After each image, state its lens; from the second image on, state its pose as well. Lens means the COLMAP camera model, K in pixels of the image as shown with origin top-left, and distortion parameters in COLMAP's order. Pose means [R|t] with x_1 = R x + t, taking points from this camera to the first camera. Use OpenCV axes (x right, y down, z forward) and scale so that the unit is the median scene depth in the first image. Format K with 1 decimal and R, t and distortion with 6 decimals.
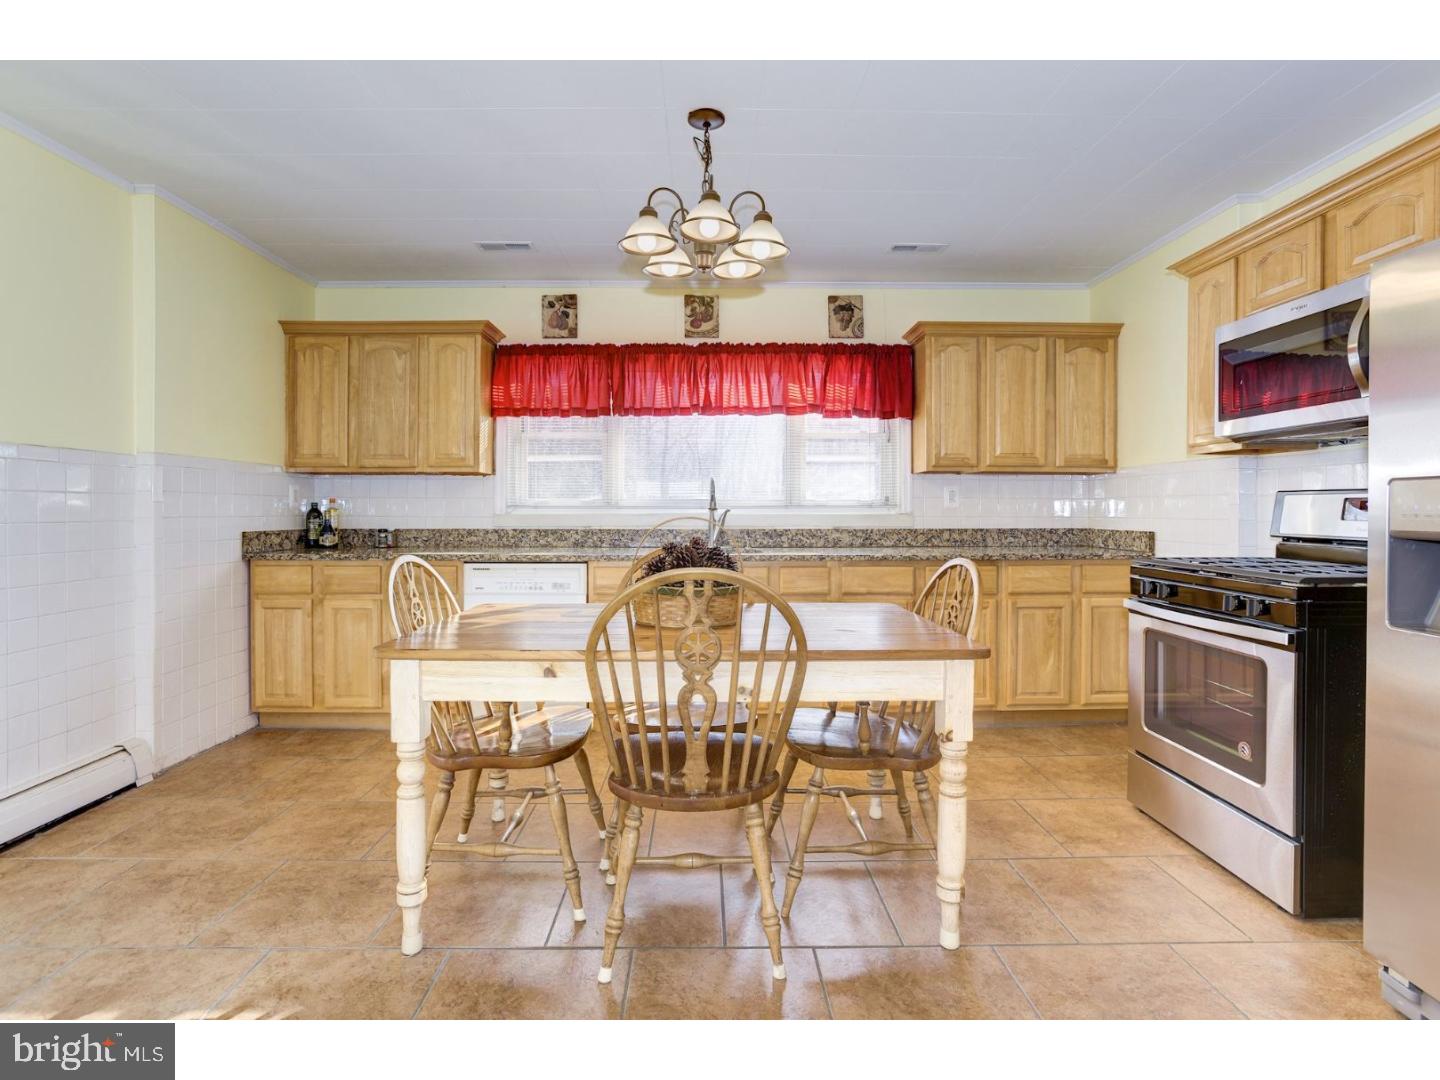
lens RADIAL K [[727.1, 0, 722.2], [0, 727.1, 508.1], [0, 0, 1]] dist [-0.057645, 0.000592]
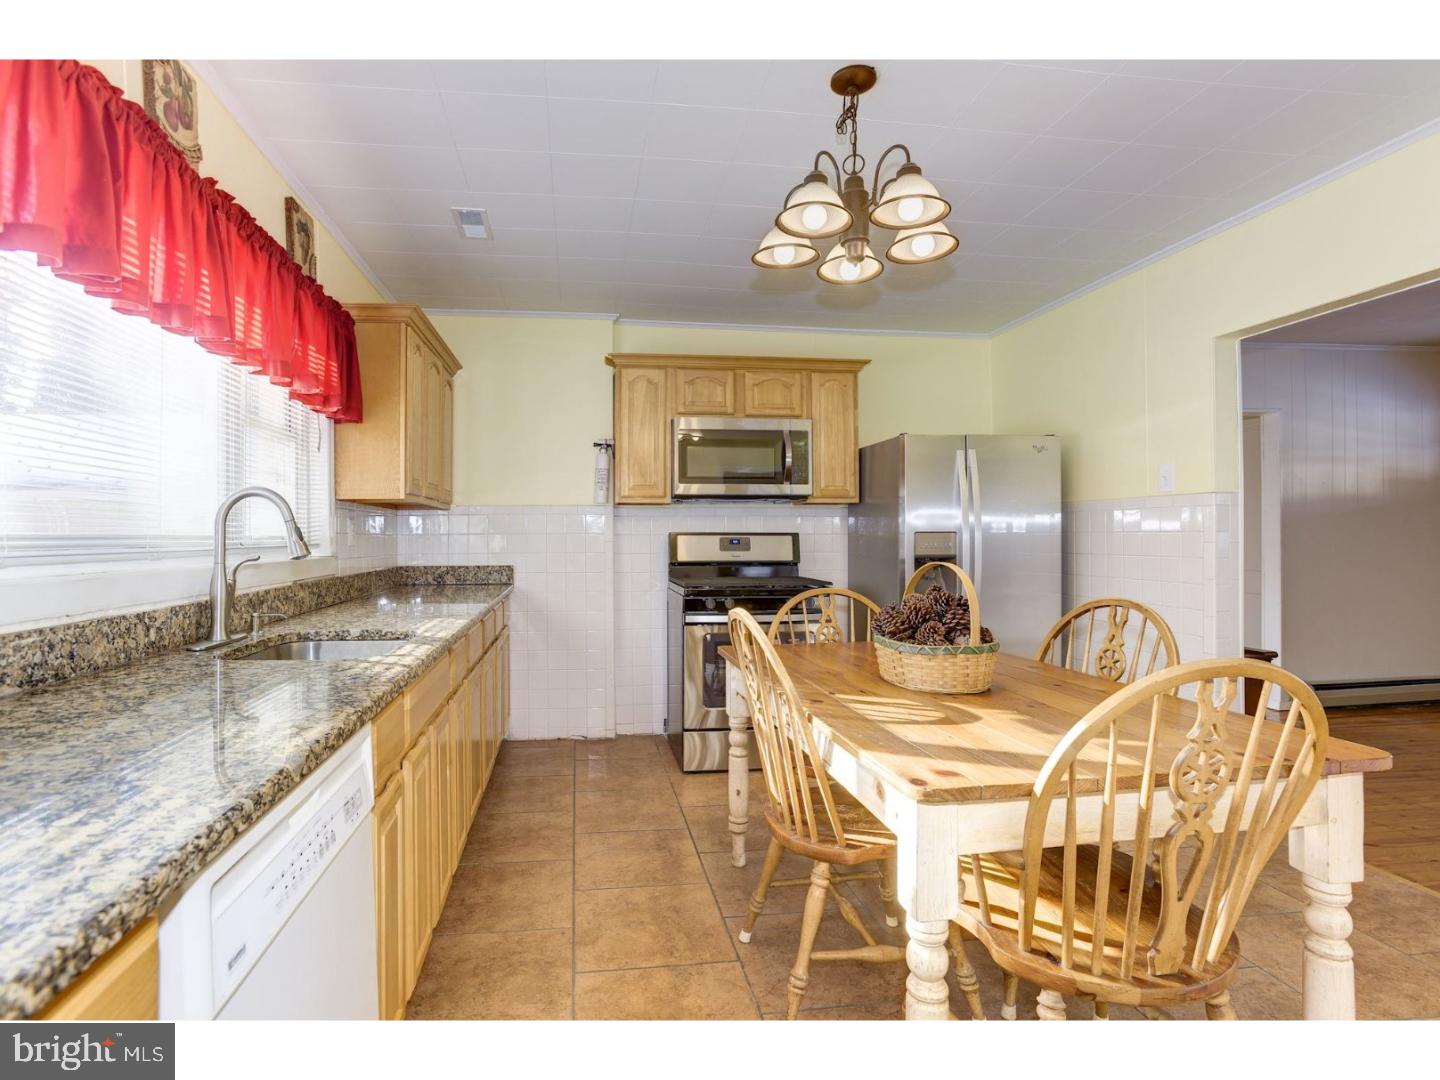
lens RADIAL K [[733.1, 0, 724.4], [0, 733.1, 522.3], [0, 0, 1]] dist [-0.004742, 0.001293]
pose [[-0.080902, 0.016851, 0.996580, -0.493755], [0.004971, 0.999851, -0.016503, -0.011552], [-0.996710, 0.003619, -0.080974, 0.727313]]
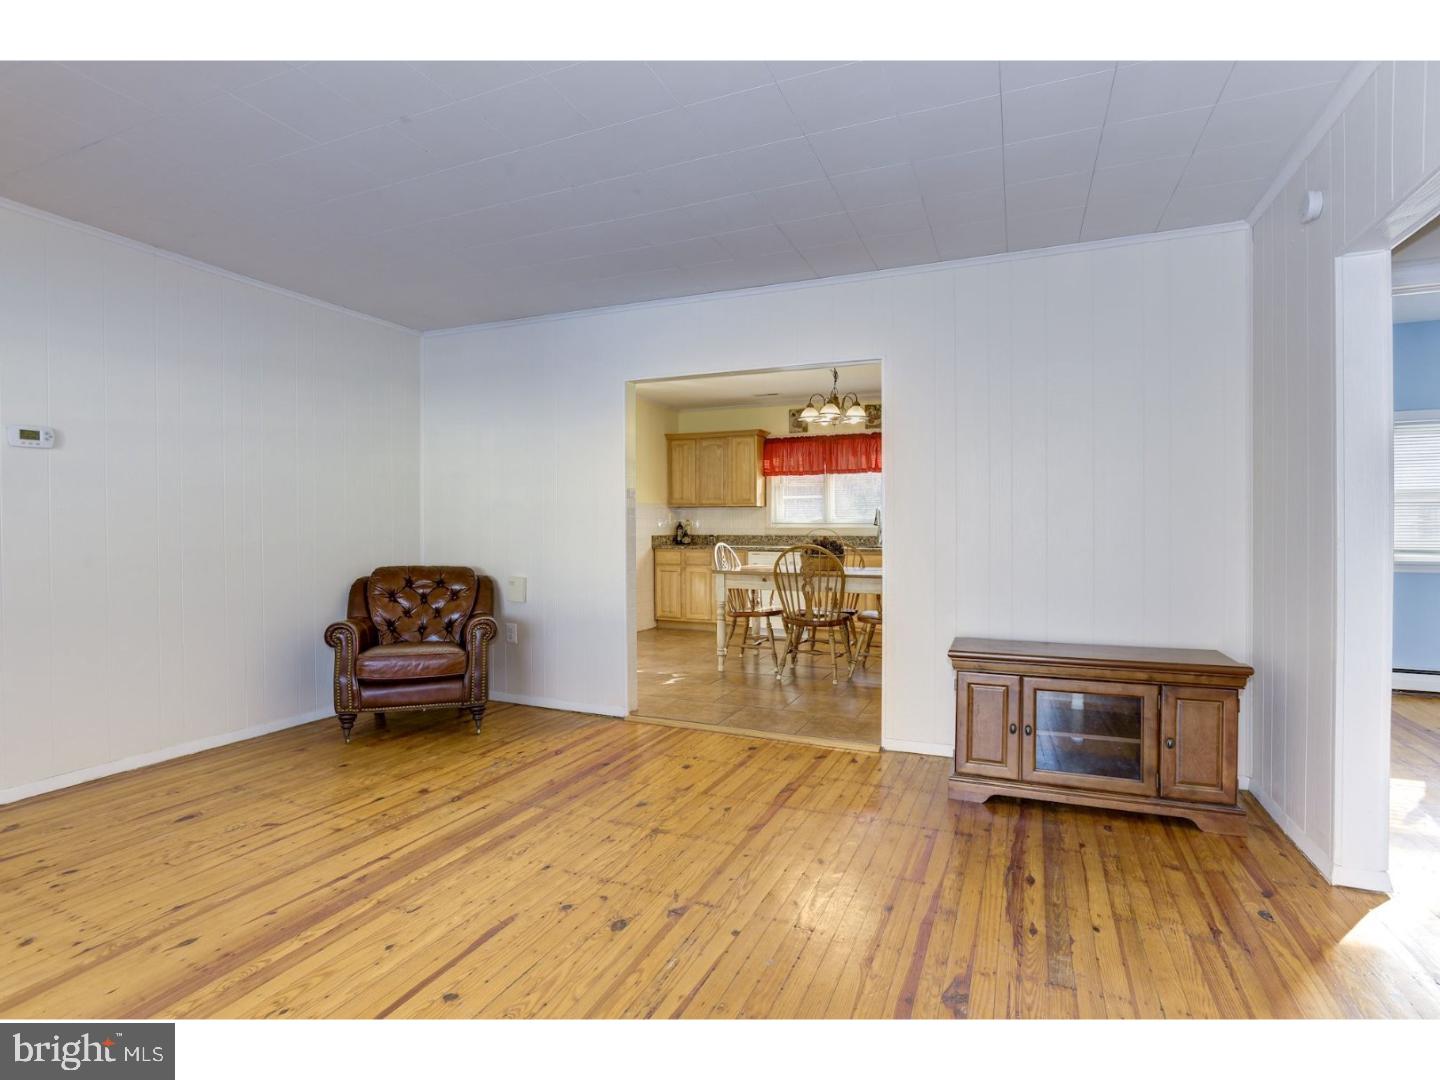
lens RADIAL K [[733.1, 0, 724.4], [0, 733.1, 522.3], [0, 0, 1]] dist [-0.004742, 0.001293]
pose [[0.914088, -0.002593, -0.405507, 0.370261], [0.004124, 0.999987, 0.002902, -0.011191], [0.405494, -0.004325, 0.914087, -0.813361]]
